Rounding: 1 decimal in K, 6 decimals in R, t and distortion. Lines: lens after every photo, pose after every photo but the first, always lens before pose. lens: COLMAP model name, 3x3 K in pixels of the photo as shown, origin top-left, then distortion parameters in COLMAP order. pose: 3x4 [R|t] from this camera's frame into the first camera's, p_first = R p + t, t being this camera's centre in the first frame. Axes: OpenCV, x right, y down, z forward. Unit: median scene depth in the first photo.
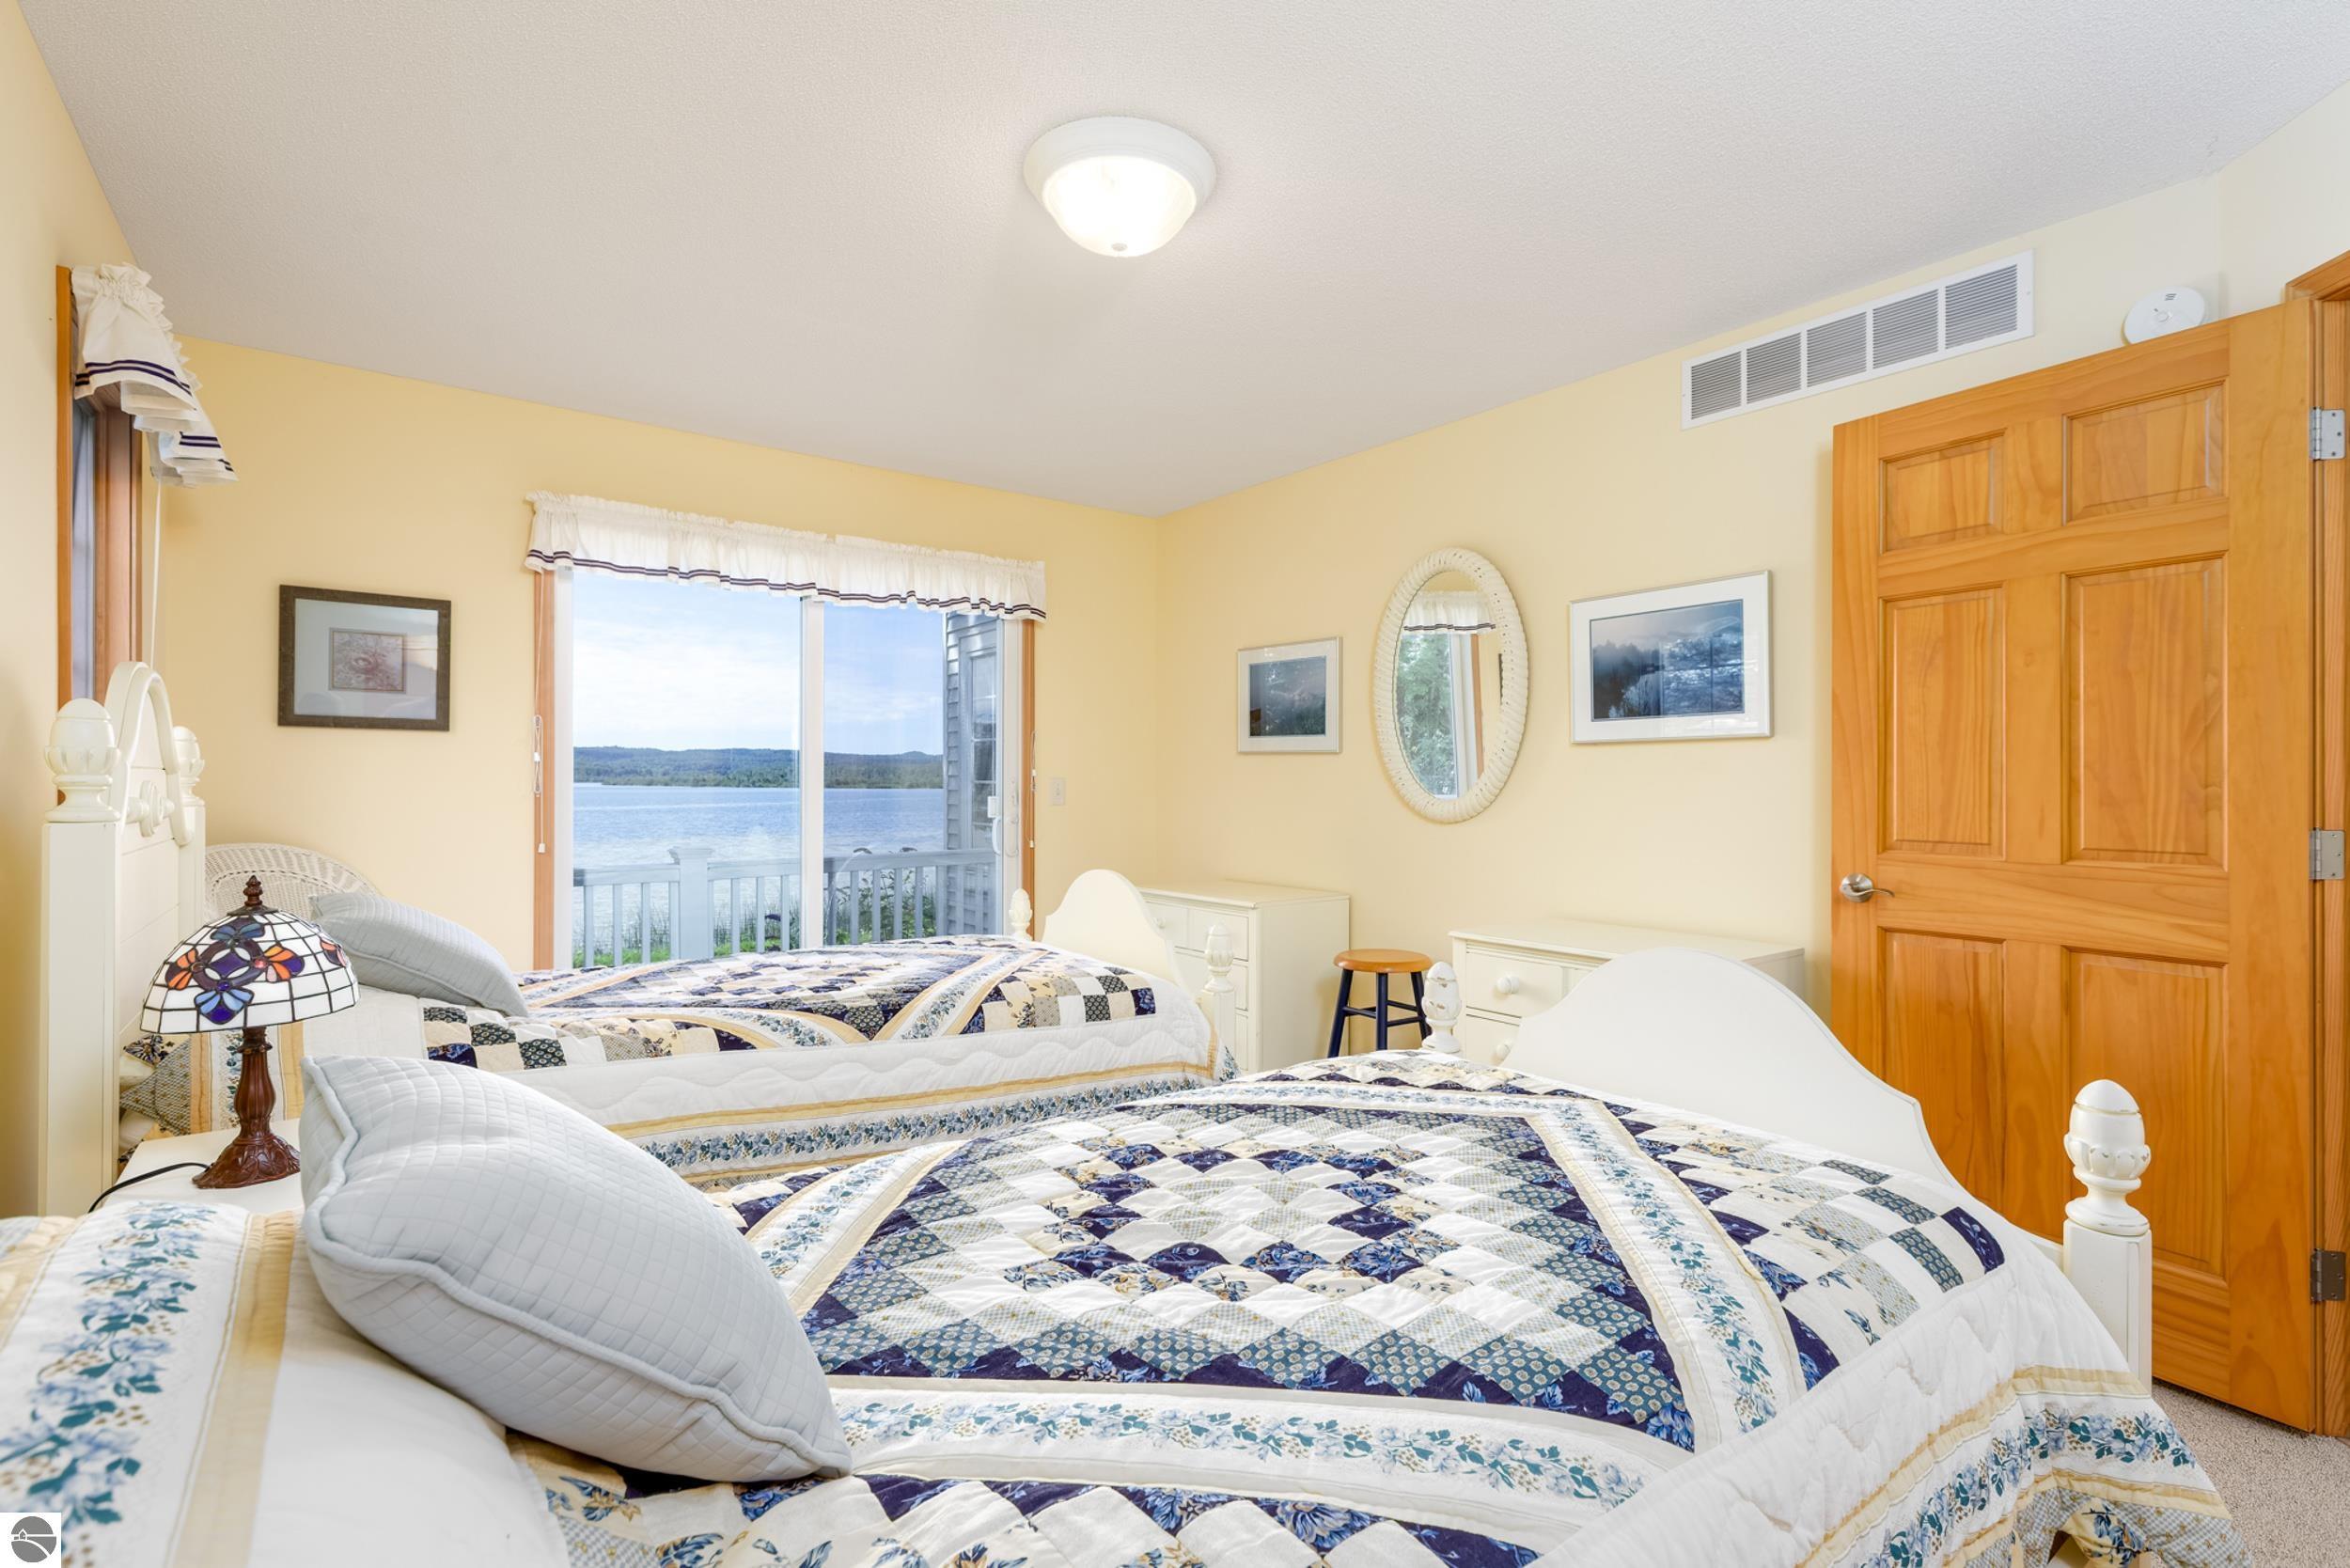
lens RADIAL K [[1068.7, 0, 1170.0], [0, 1068.7, 782.1], [0, 0, 1]] dist [0.003277, 0.000259]
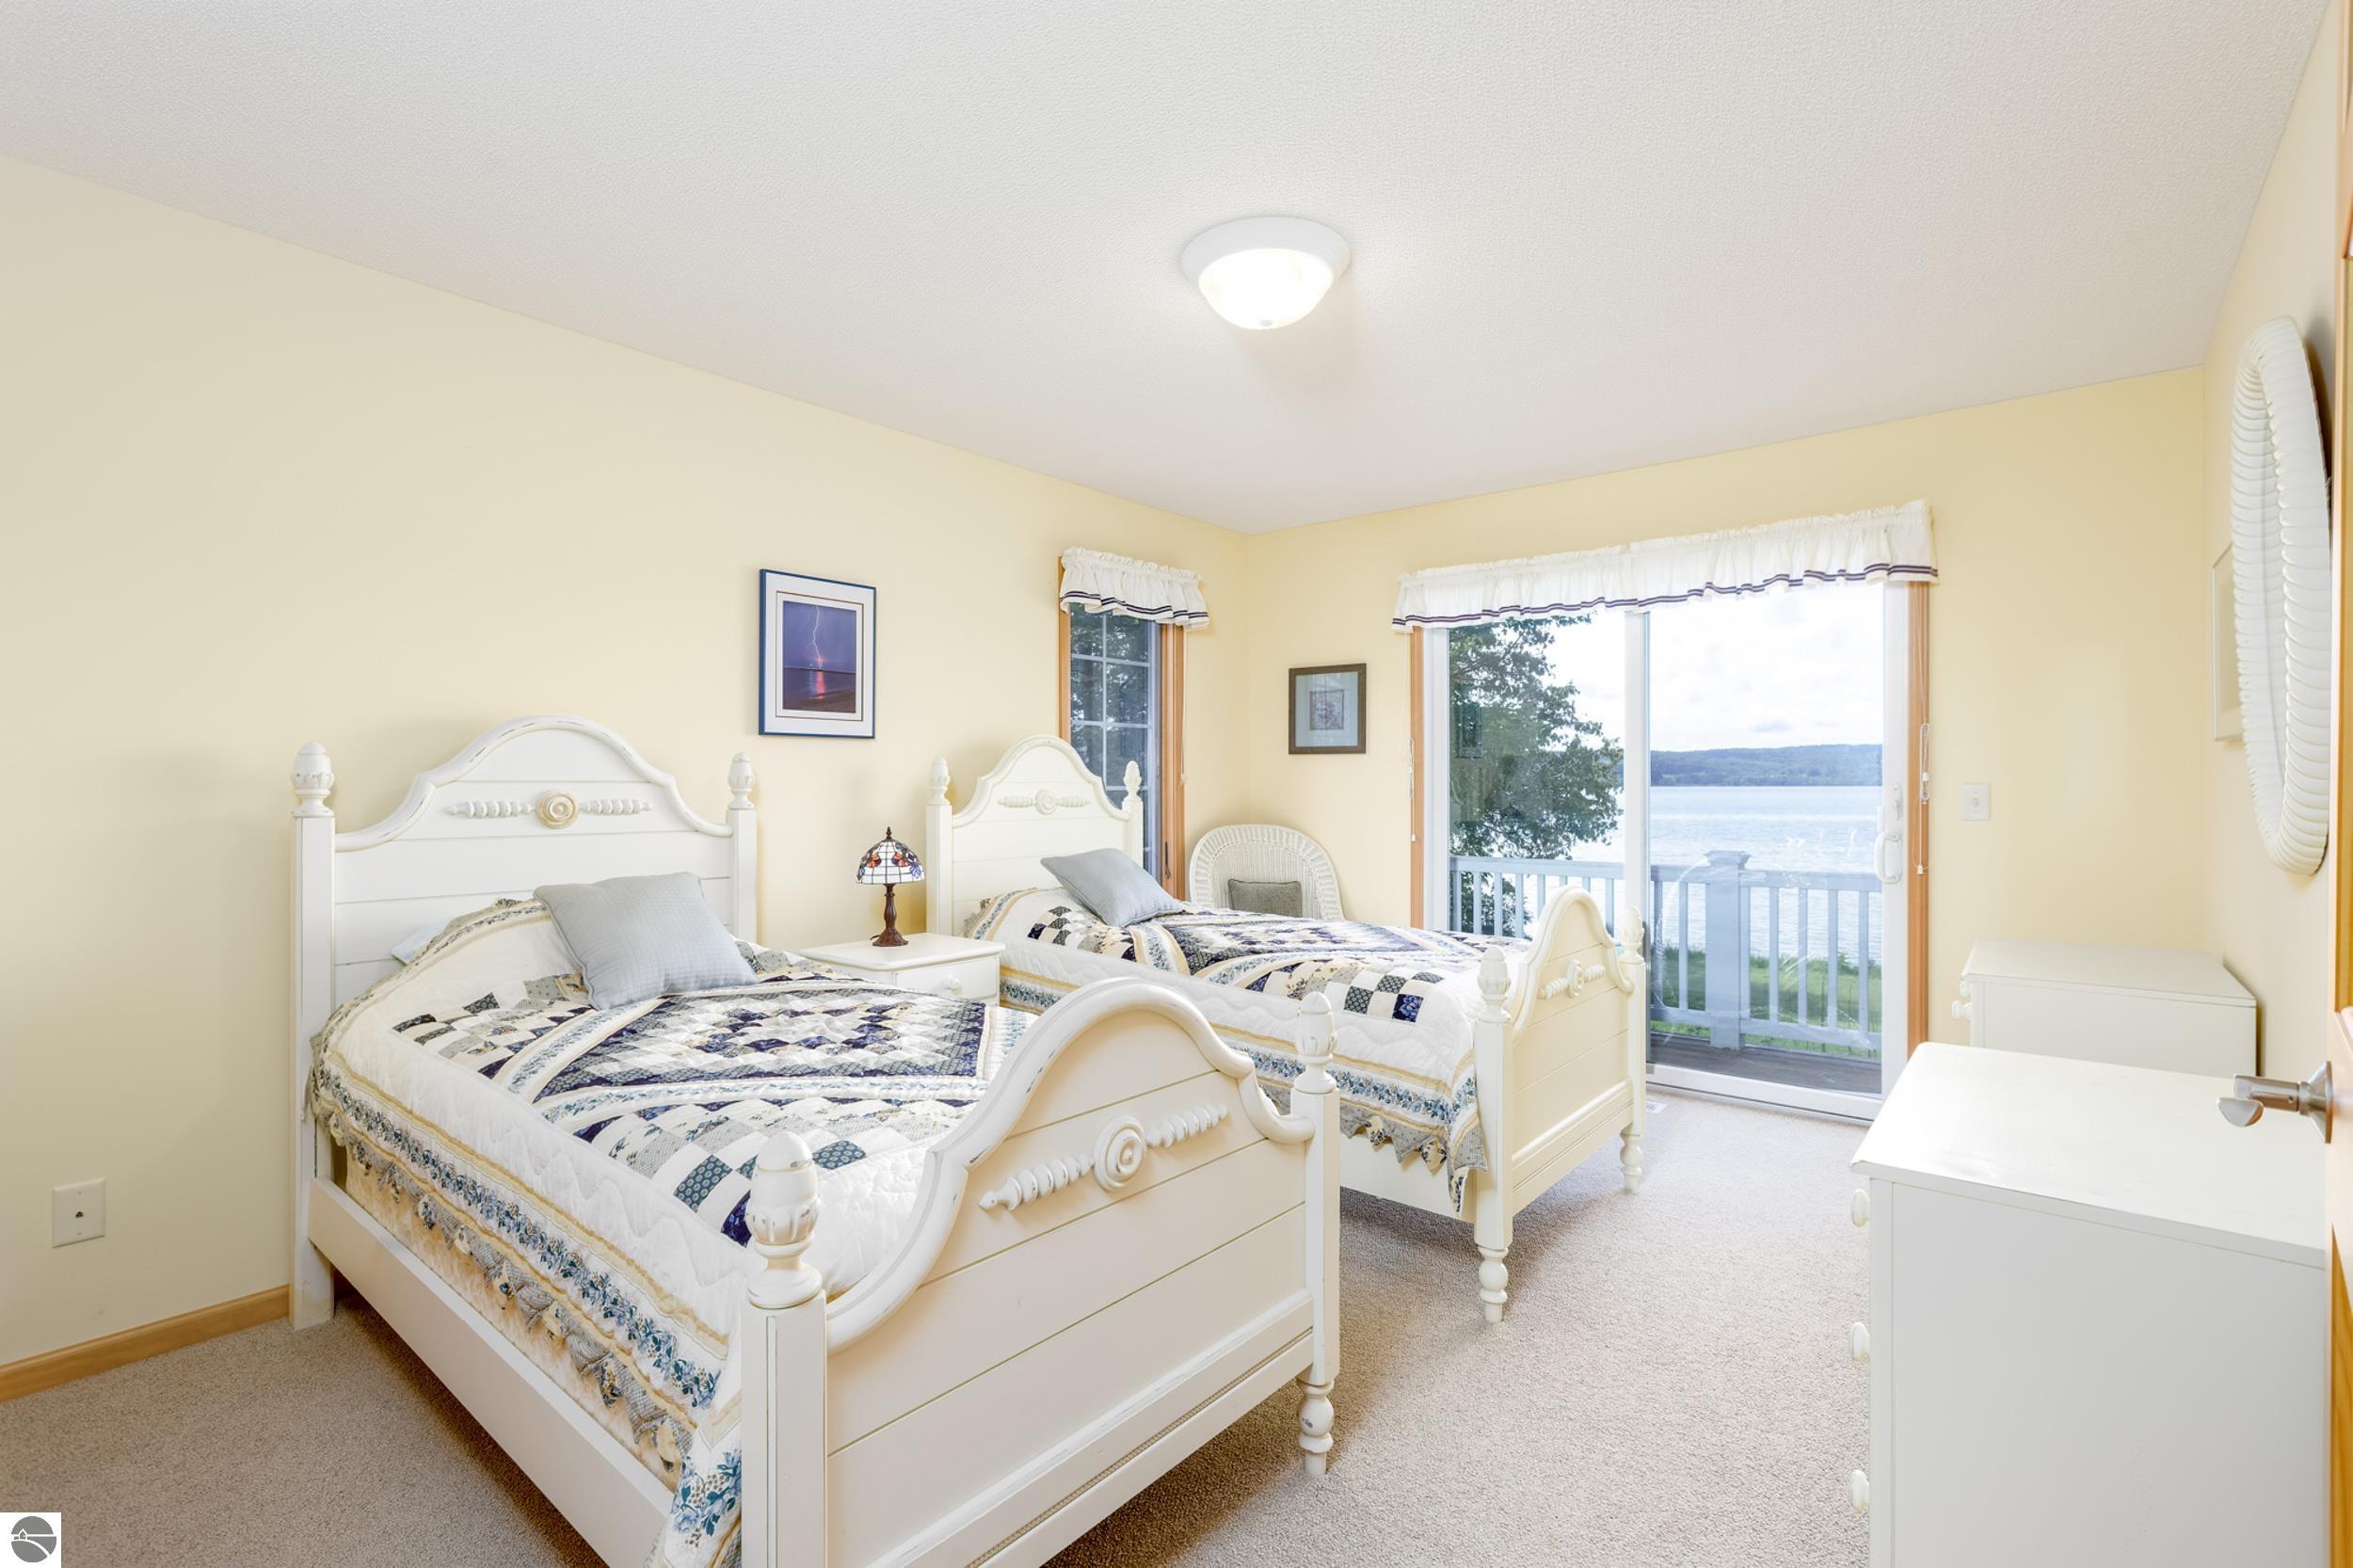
lens RADIAL K [[1070.0, 0, 1173.6], [0, 1070.0, 787.2], [0, 0, 1]] dist [0.003277, 0.000259]
pose [[0.239249, -0.000481, -0.970958, 0.906096], [0.002060, 0.999998, 0.000012, -0.003443], [0.970956, -0.002003, 0.239249, 0.545773]]
